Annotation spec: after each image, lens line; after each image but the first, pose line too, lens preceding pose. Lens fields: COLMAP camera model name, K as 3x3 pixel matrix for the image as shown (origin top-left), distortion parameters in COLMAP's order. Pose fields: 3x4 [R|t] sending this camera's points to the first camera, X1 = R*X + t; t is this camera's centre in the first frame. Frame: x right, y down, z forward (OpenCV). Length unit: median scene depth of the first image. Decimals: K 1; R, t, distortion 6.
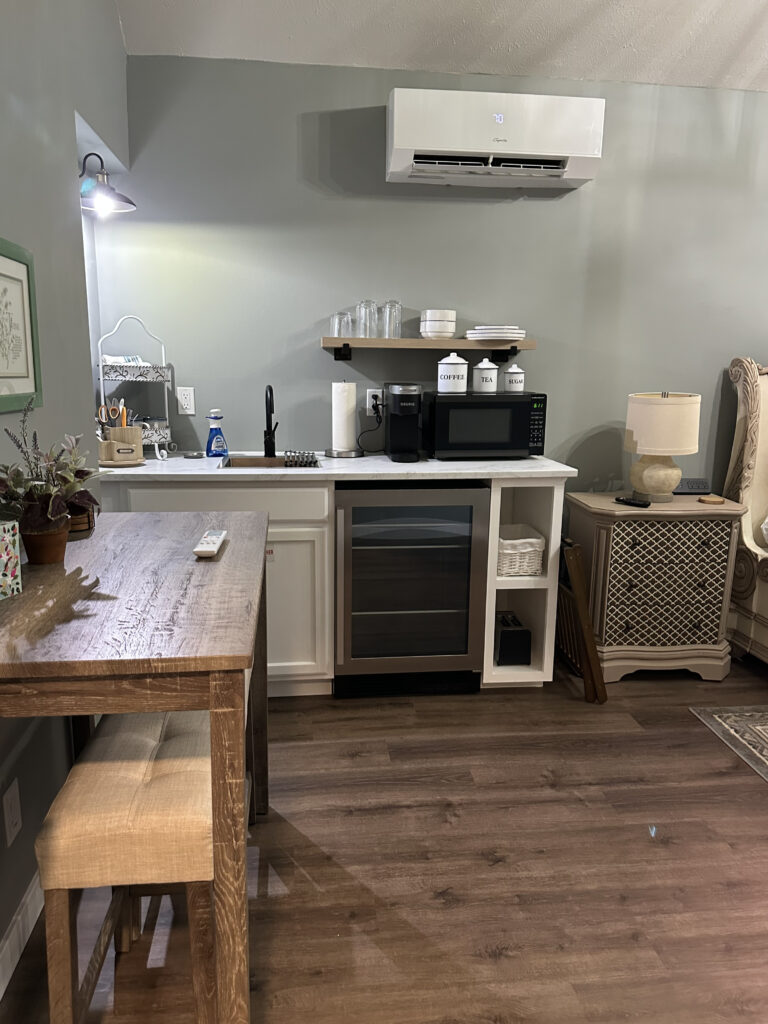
lens RADIAL K [[750.7, 0, 379.7], [0, 750.7, 512.3], [0, 0, 1]] dist [0.046782, -0.053529]
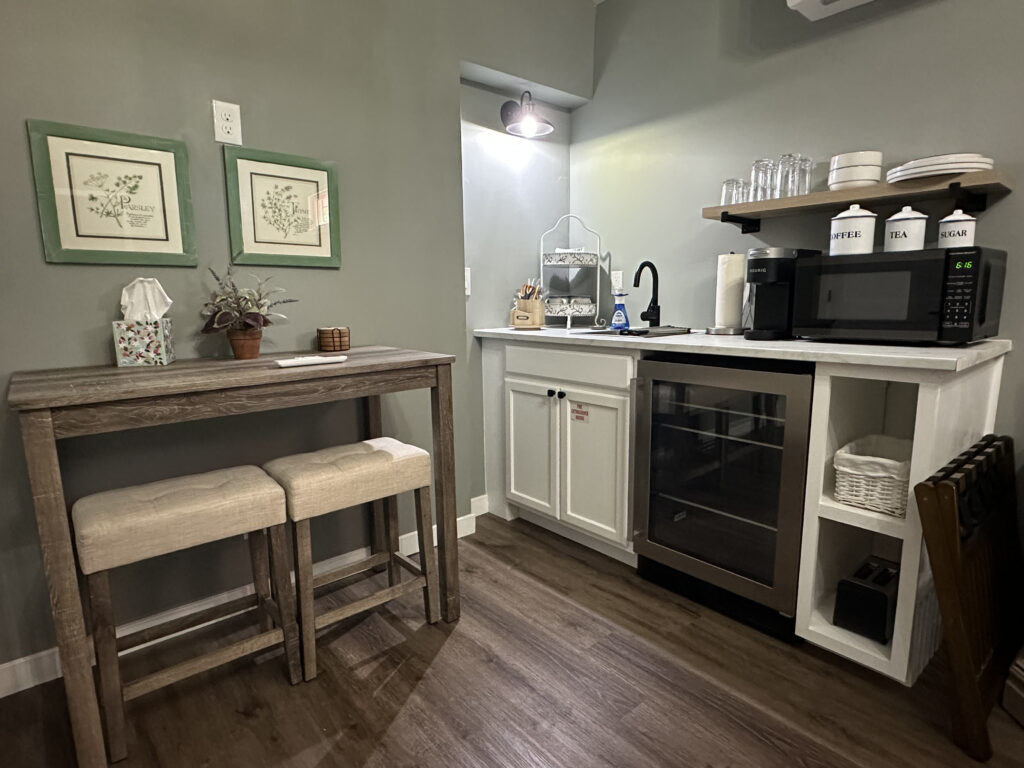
lens RADIAL K [[563.3, 0, 515.7], [0, 563.3, 390.4], [0, 0, 1]] dist [-0.004311, -0.002302]
pose [[0.552230, 0.117555, -0.825362, 0.427699], [-0.142691, 0.988728, 0.045352, -0.000719], [0.821390, 0.092728, 0.562779, 0.434993]]
